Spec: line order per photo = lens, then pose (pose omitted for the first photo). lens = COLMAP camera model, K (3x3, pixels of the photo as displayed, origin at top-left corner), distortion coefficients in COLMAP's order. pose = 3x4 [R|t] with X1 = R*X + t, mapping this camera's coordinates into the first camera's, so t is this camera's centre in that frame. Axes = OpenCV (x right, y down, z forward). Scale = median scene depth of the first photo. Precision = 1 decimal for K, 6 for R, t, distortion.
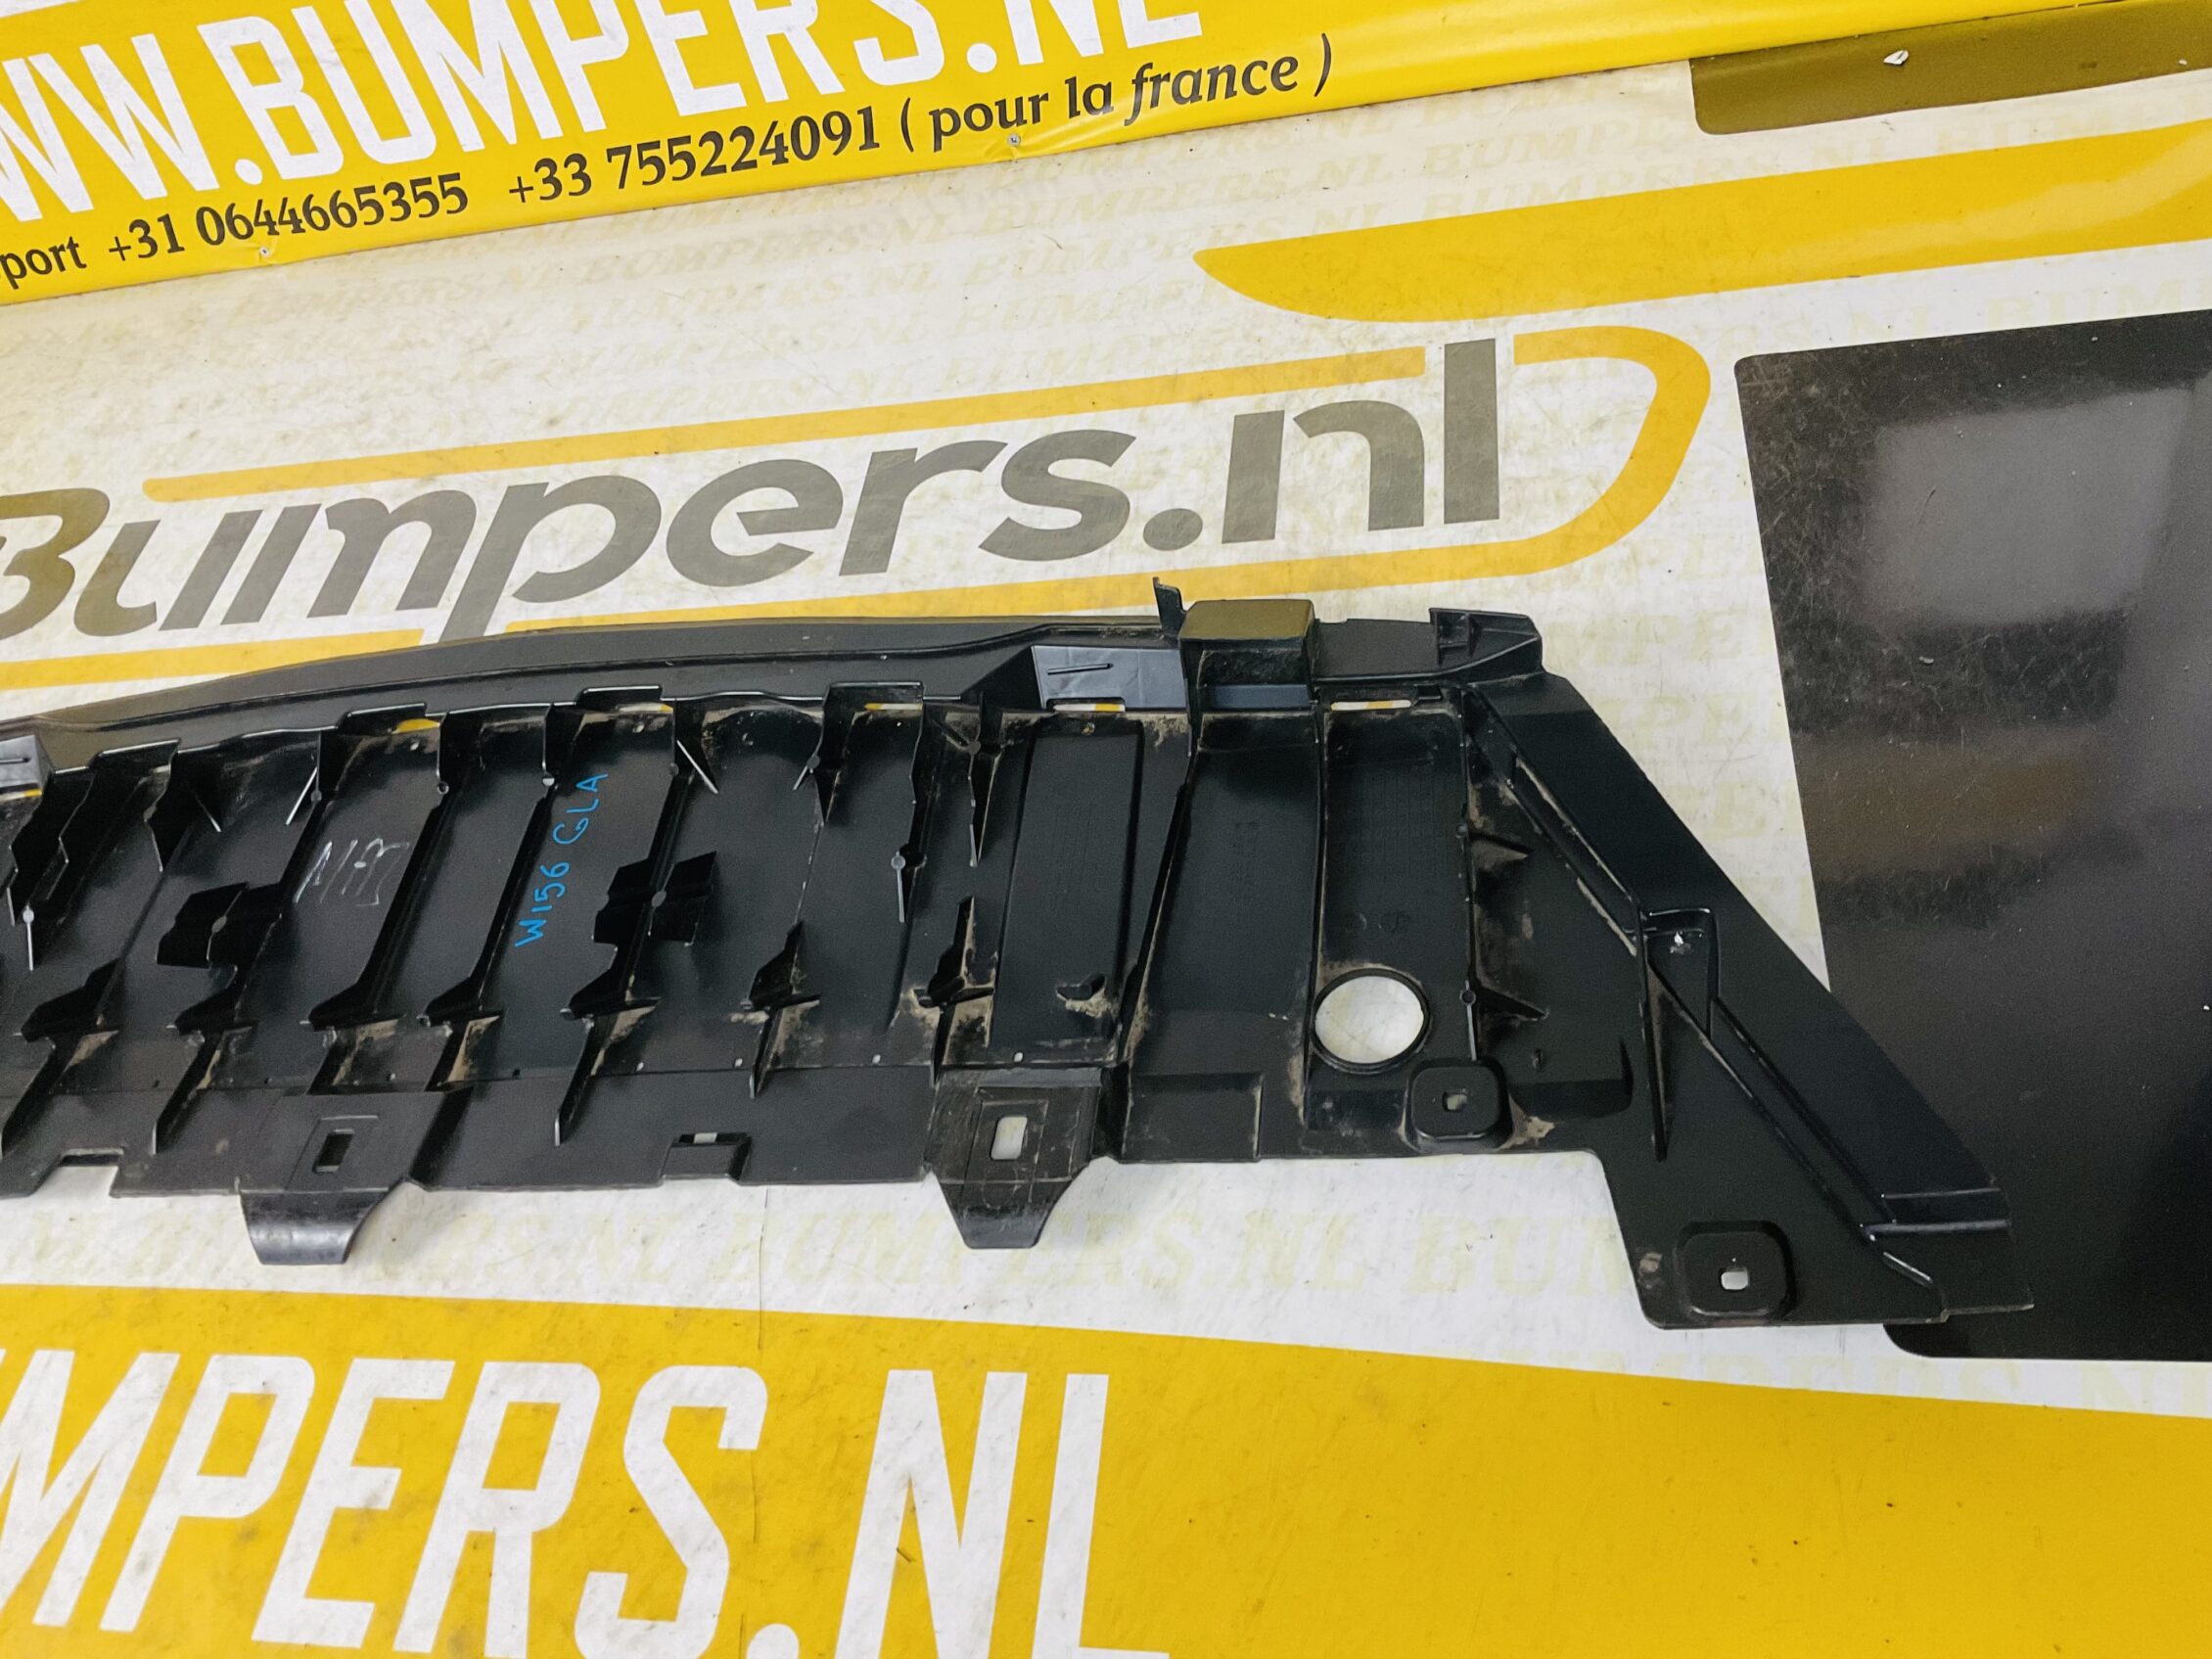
lens RADIAL K [[1820.4, 0, 1097.7], [0, 1820.4, 843.9], [0, 0, 1]] dist [0.093253, -0.183817]
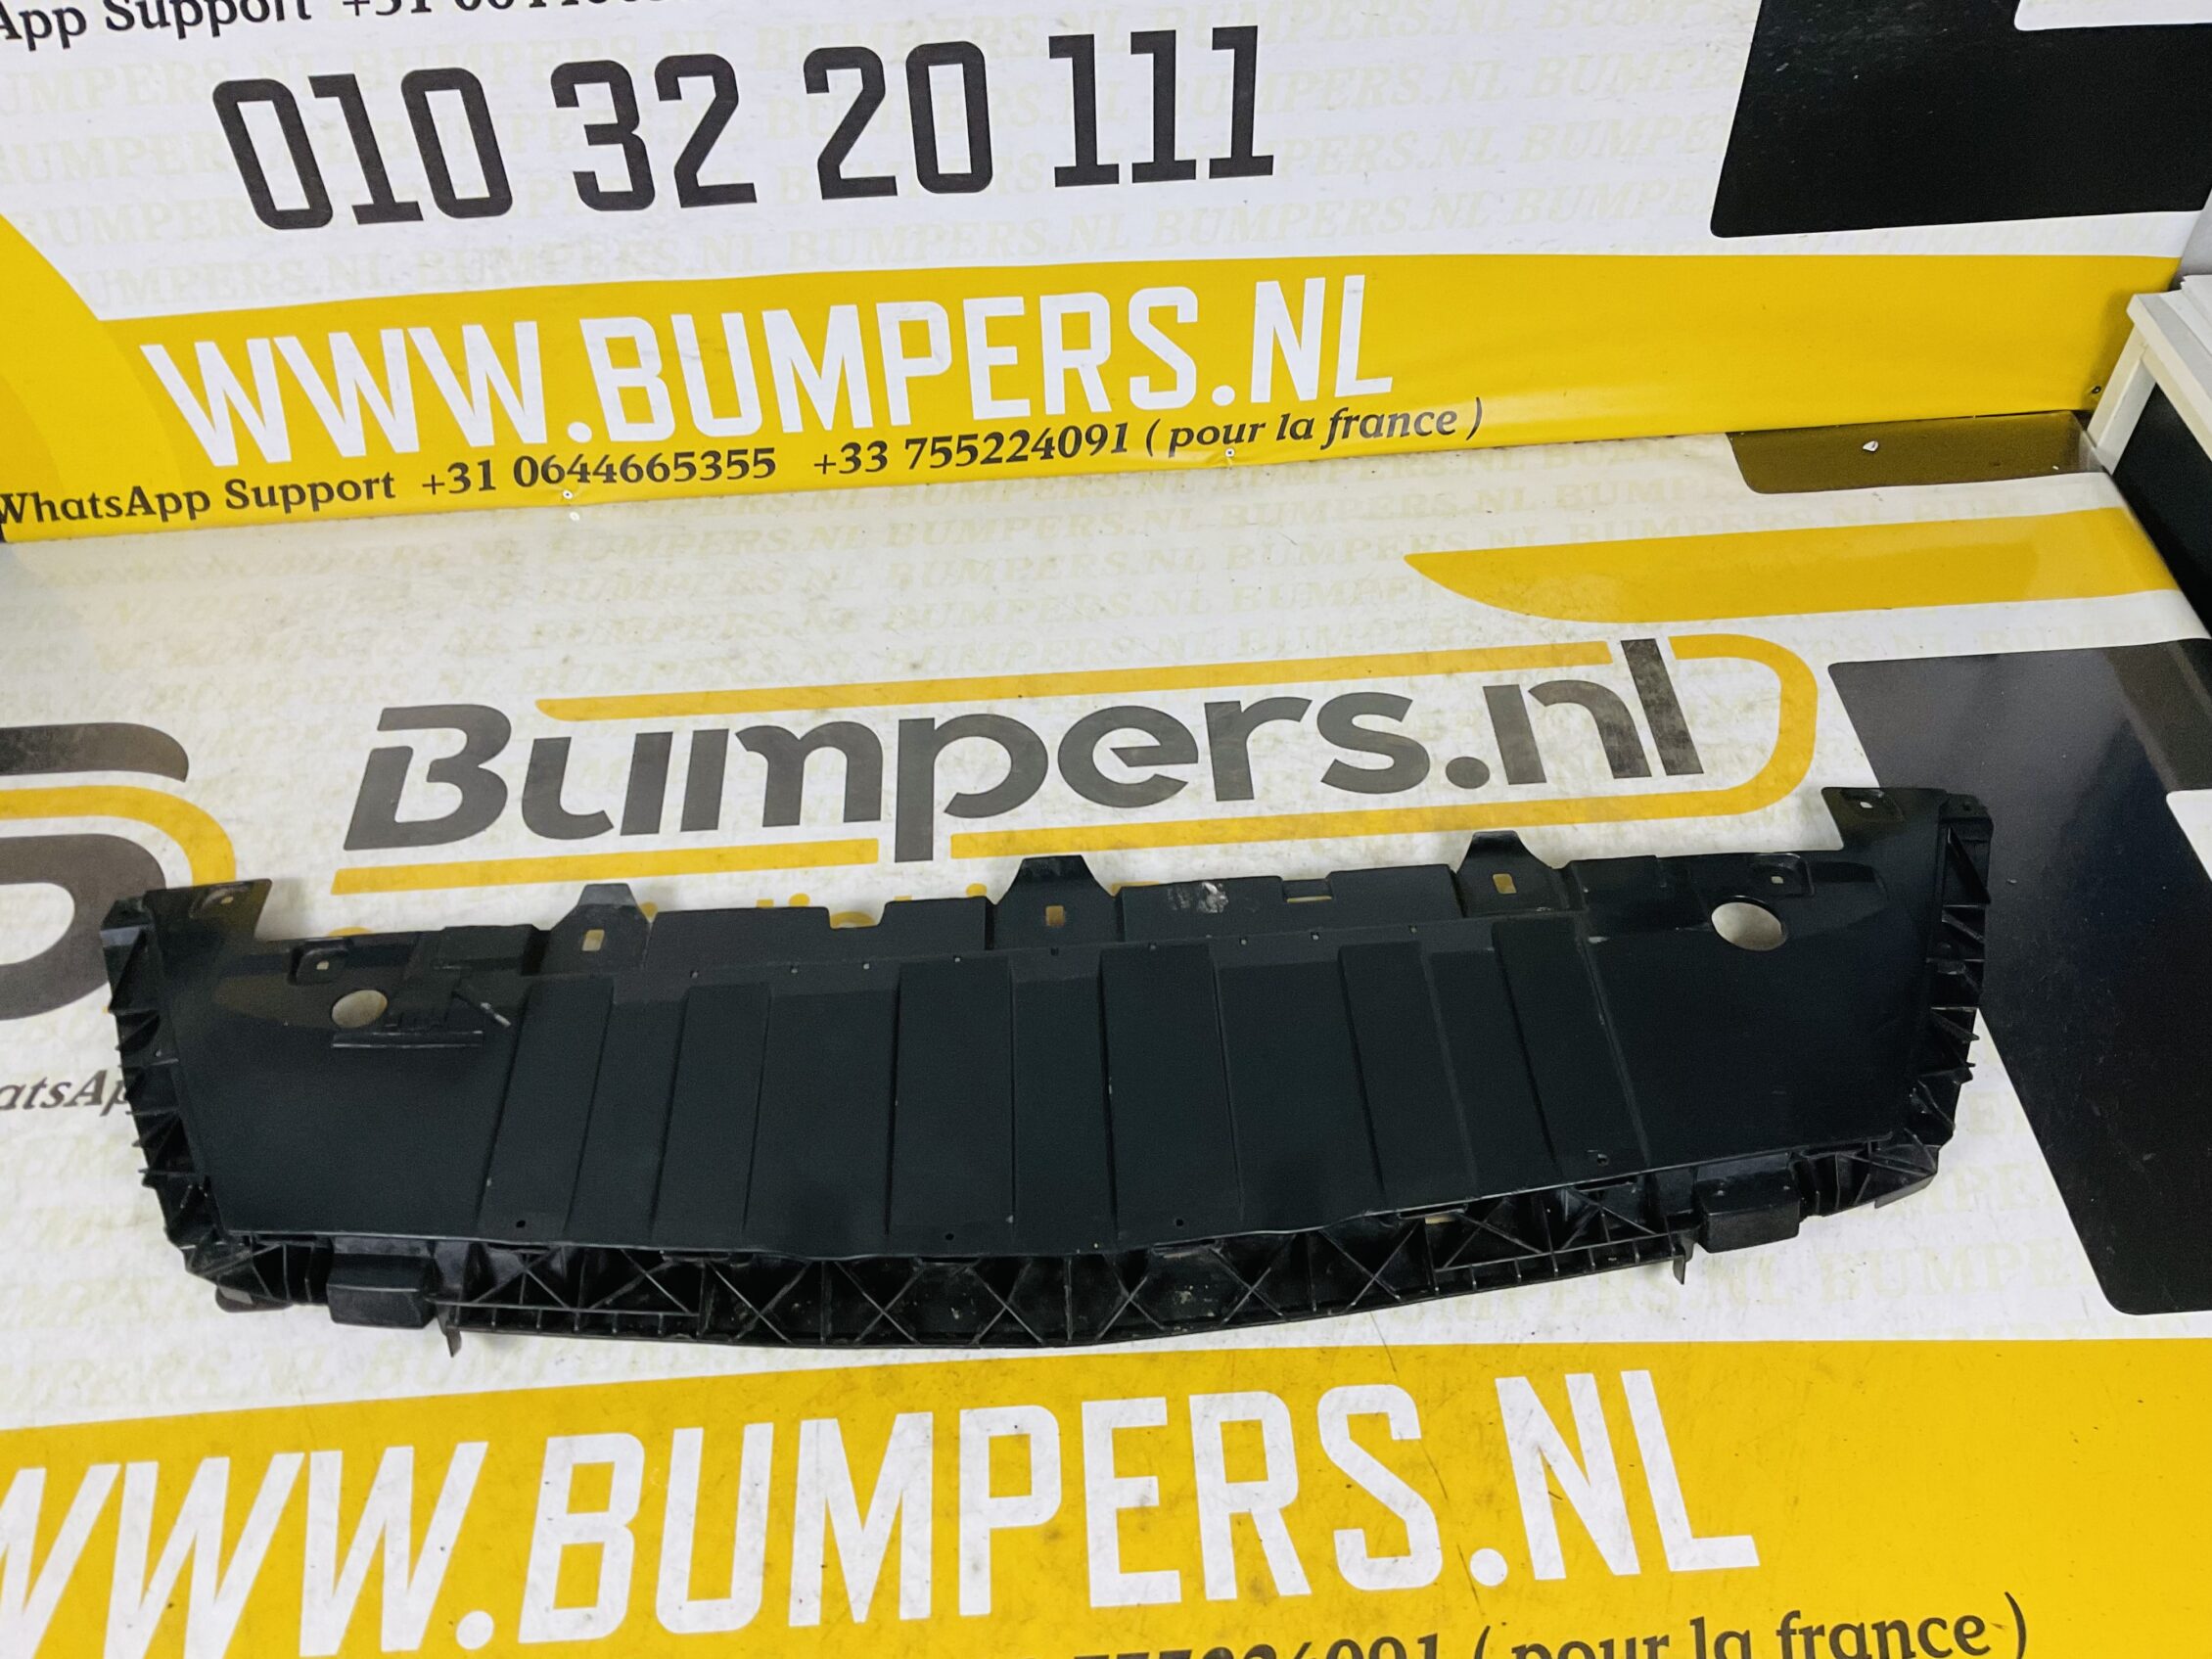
lens RADIAL K [[1820.4, 0, 1101.8], [0, 1820.4, 834.7], [0, 0, 1]] dist [0.093253, -0.183817]
pose [[0.969255, 0.000665, 0.246056, -0.550342], [0.013557, 0.998333, -0.056103, -0.049314], [-0.245684, 0.057714, 0.967630, -0.263431]]
